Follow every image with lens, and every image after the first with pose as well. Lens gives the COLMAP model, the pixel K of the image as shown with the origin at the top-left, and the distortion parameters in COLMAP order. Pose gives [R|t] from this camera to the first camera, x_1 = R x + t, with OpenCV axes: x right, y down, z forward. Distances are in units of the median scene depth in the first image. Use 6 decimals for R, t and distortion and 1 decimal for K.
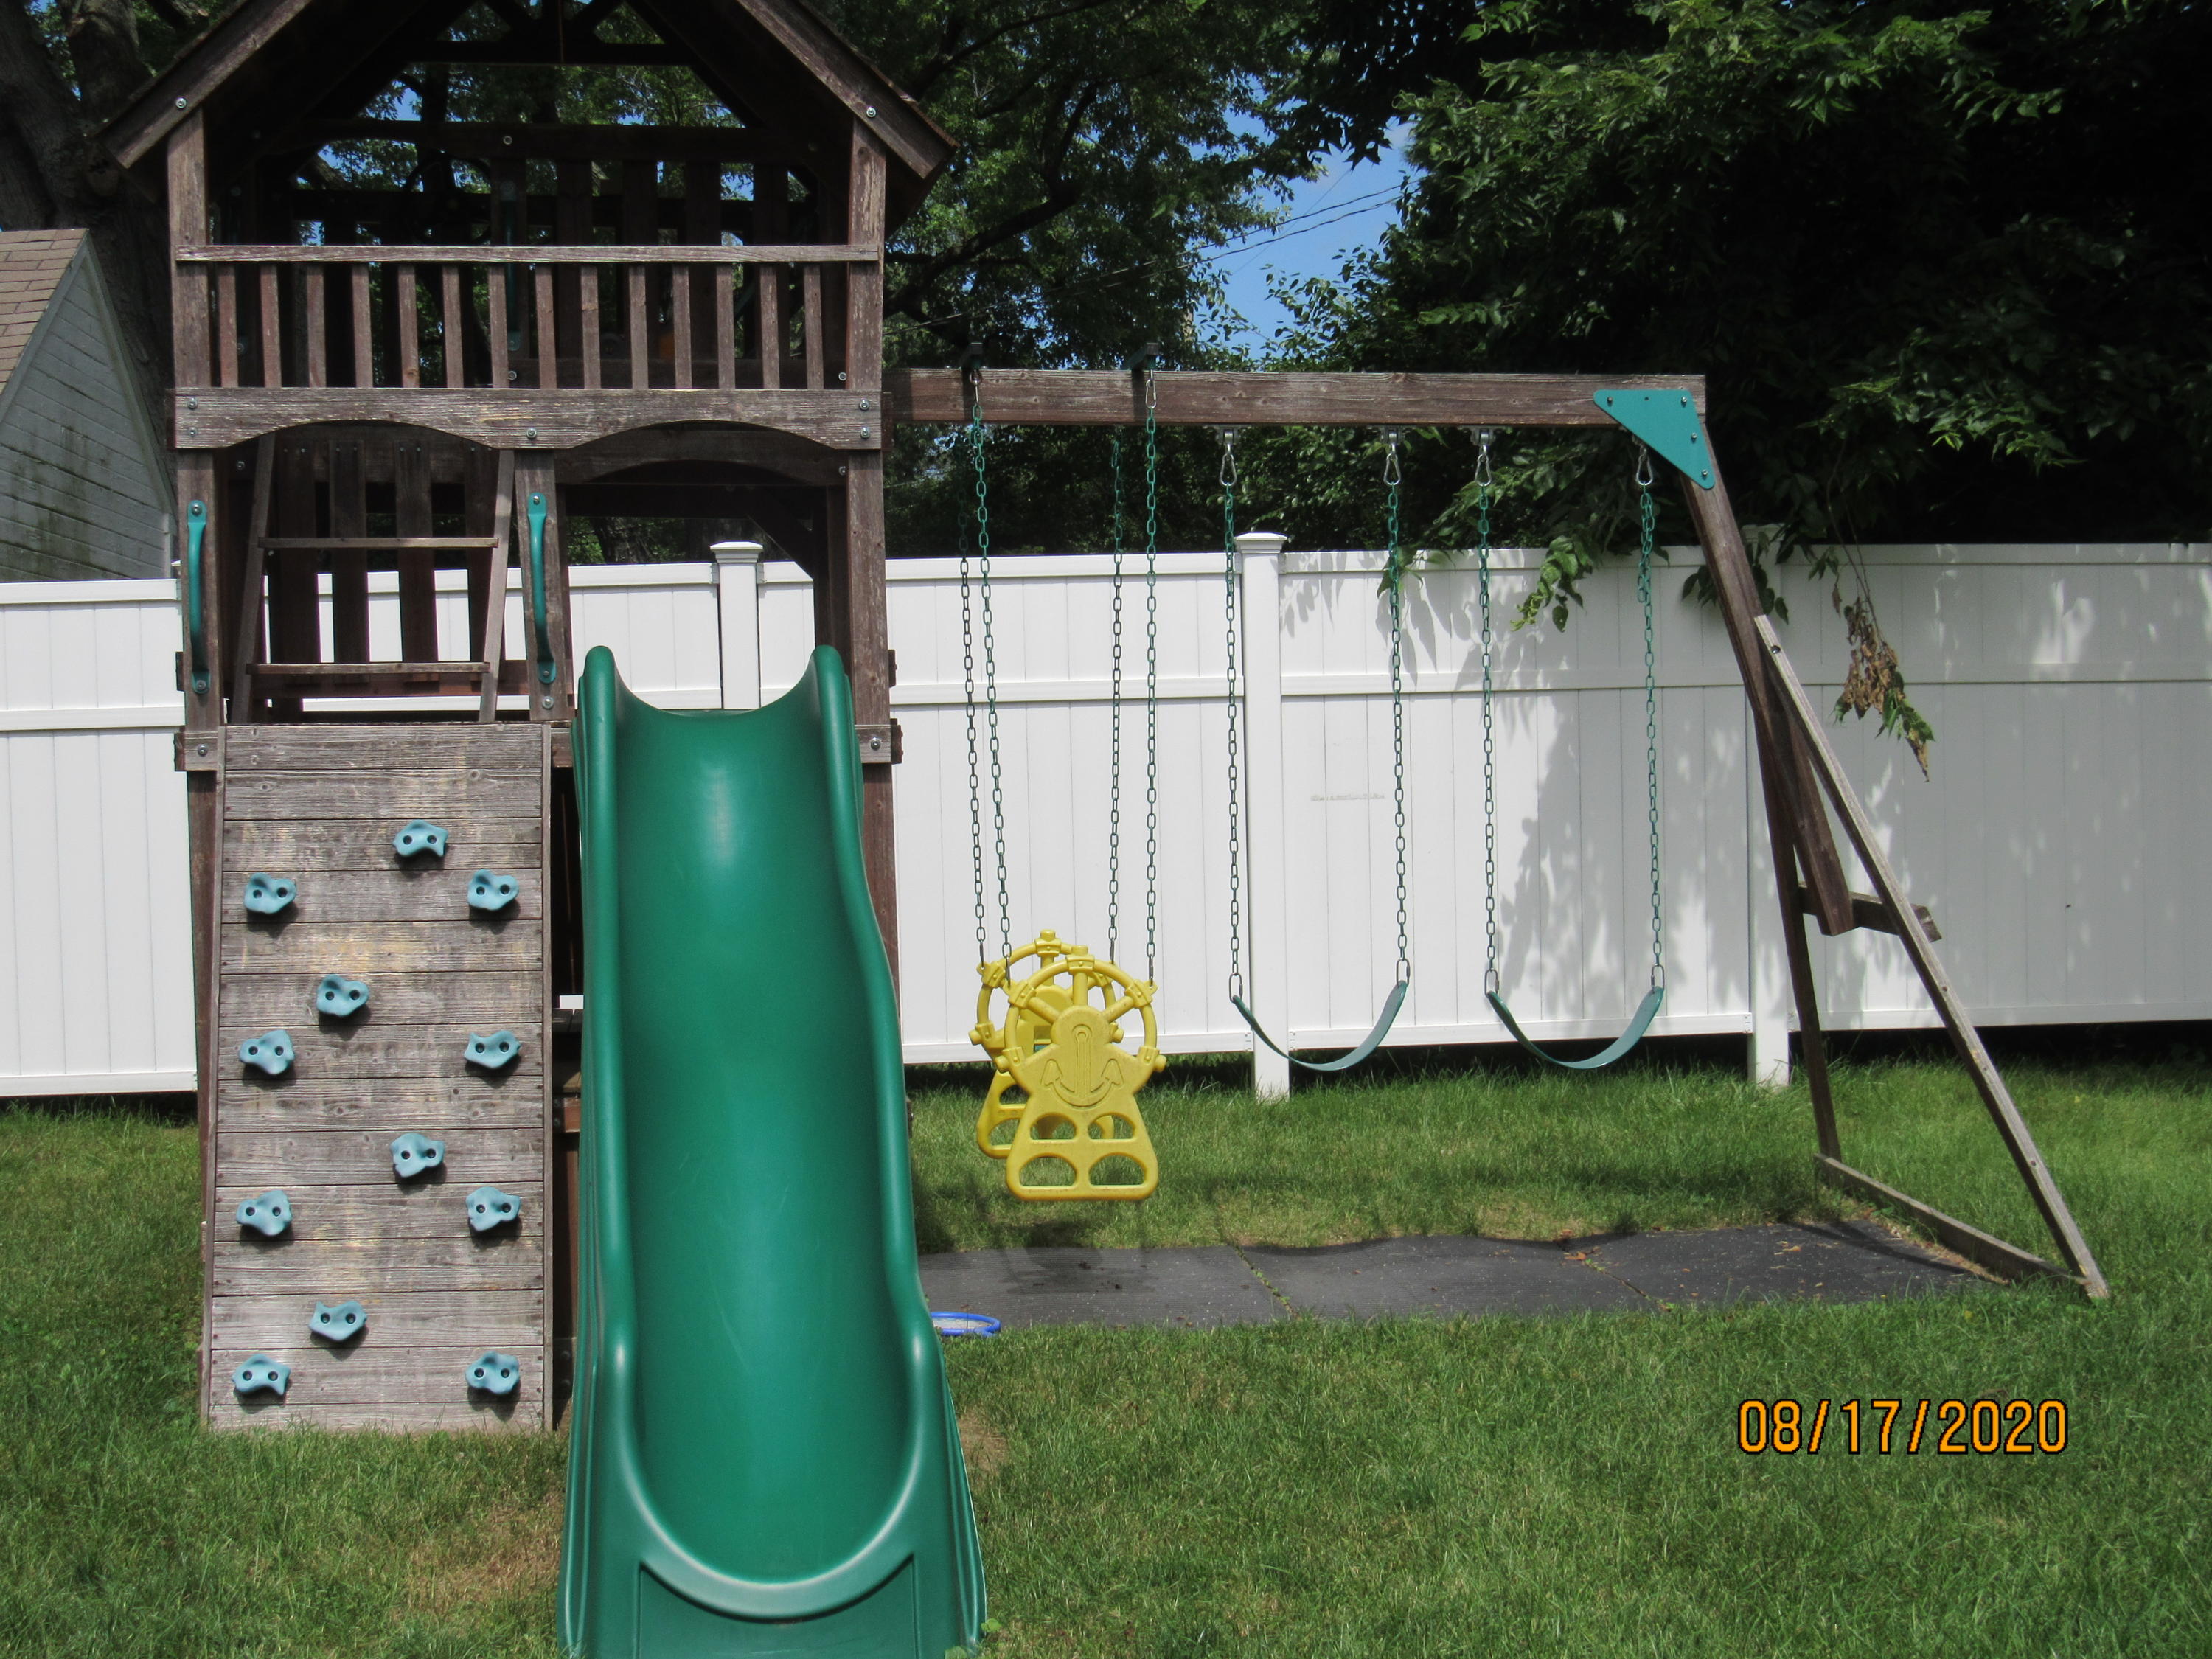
lens RADIAL K [[3245.3, 0, 1106.0], [0, 3245.3, 830.8], [0, 0, 1]] dist [-0.086446, 0.000000]
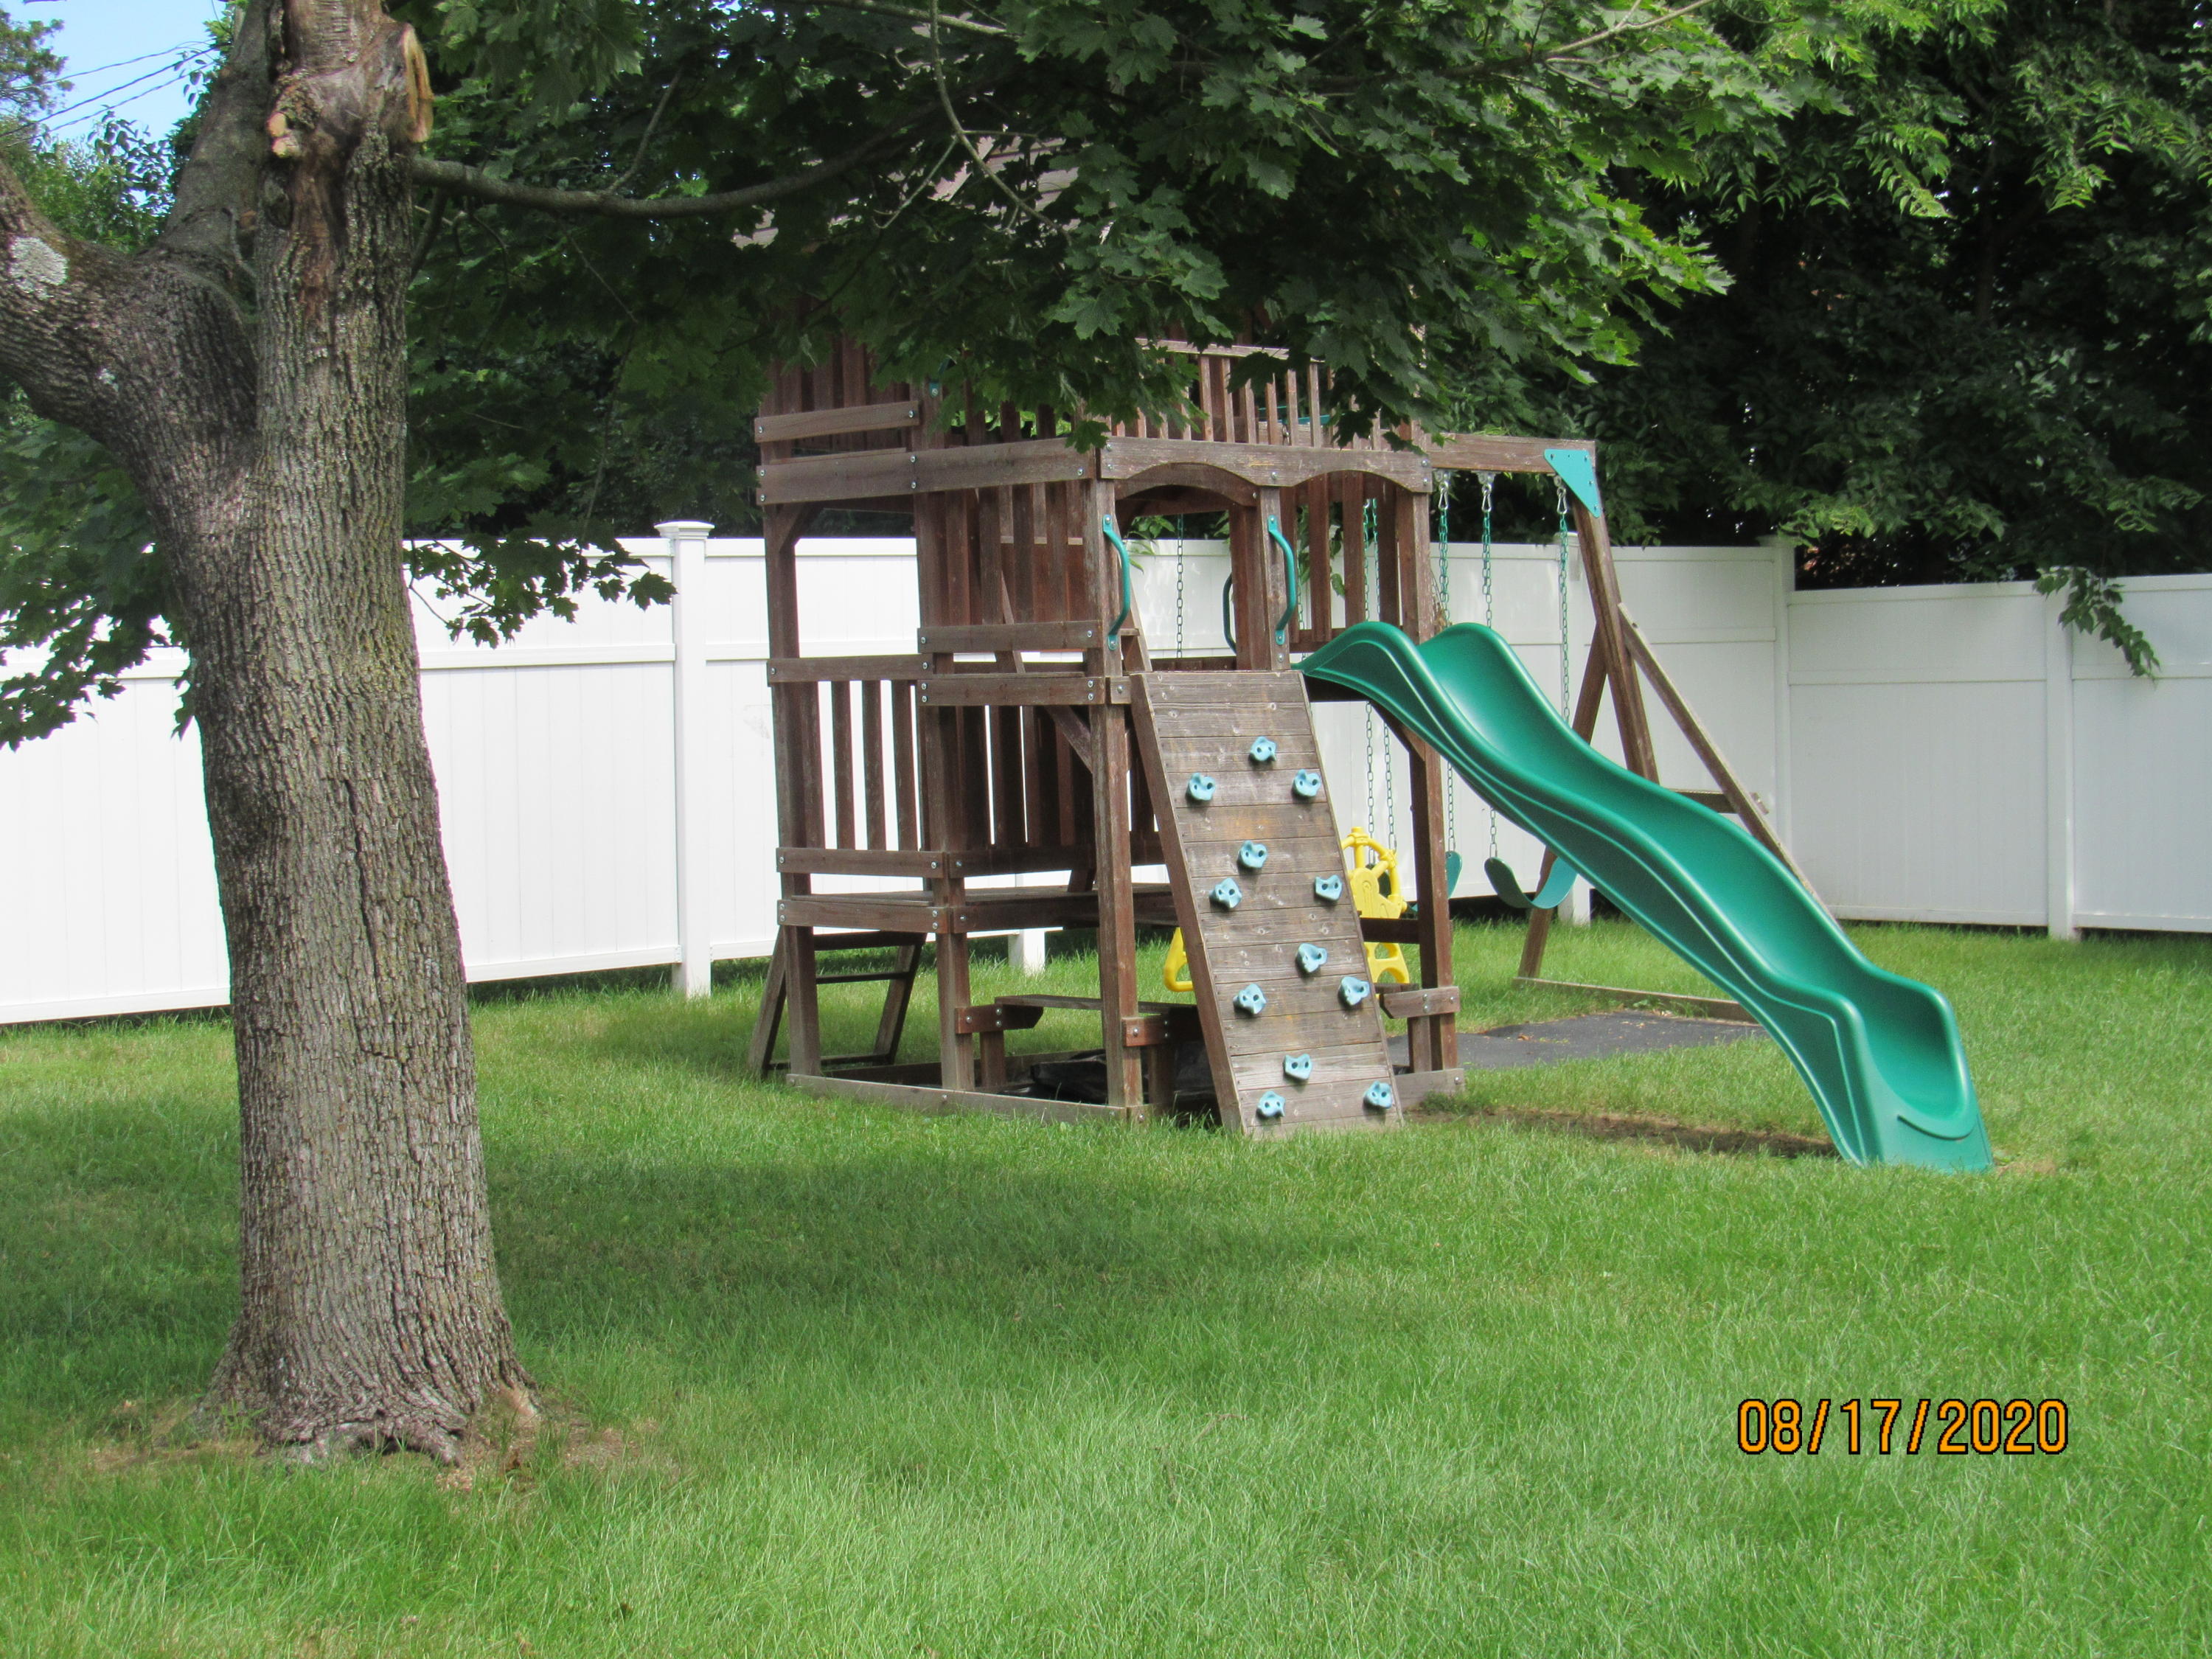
lens RADIAL K [[3834.8, 0, 1104.6], [0, 3834.8, 829.8], [0, 0, 1]] dist [0.088126, 0.000000]
pose [[0.819159, -0.019349, 0.573240, -1.252090], [0.013935, 0.999807, 0.013835, 0.013550], [-0.573397, -0.003345, 0.819271, -0.394156]]
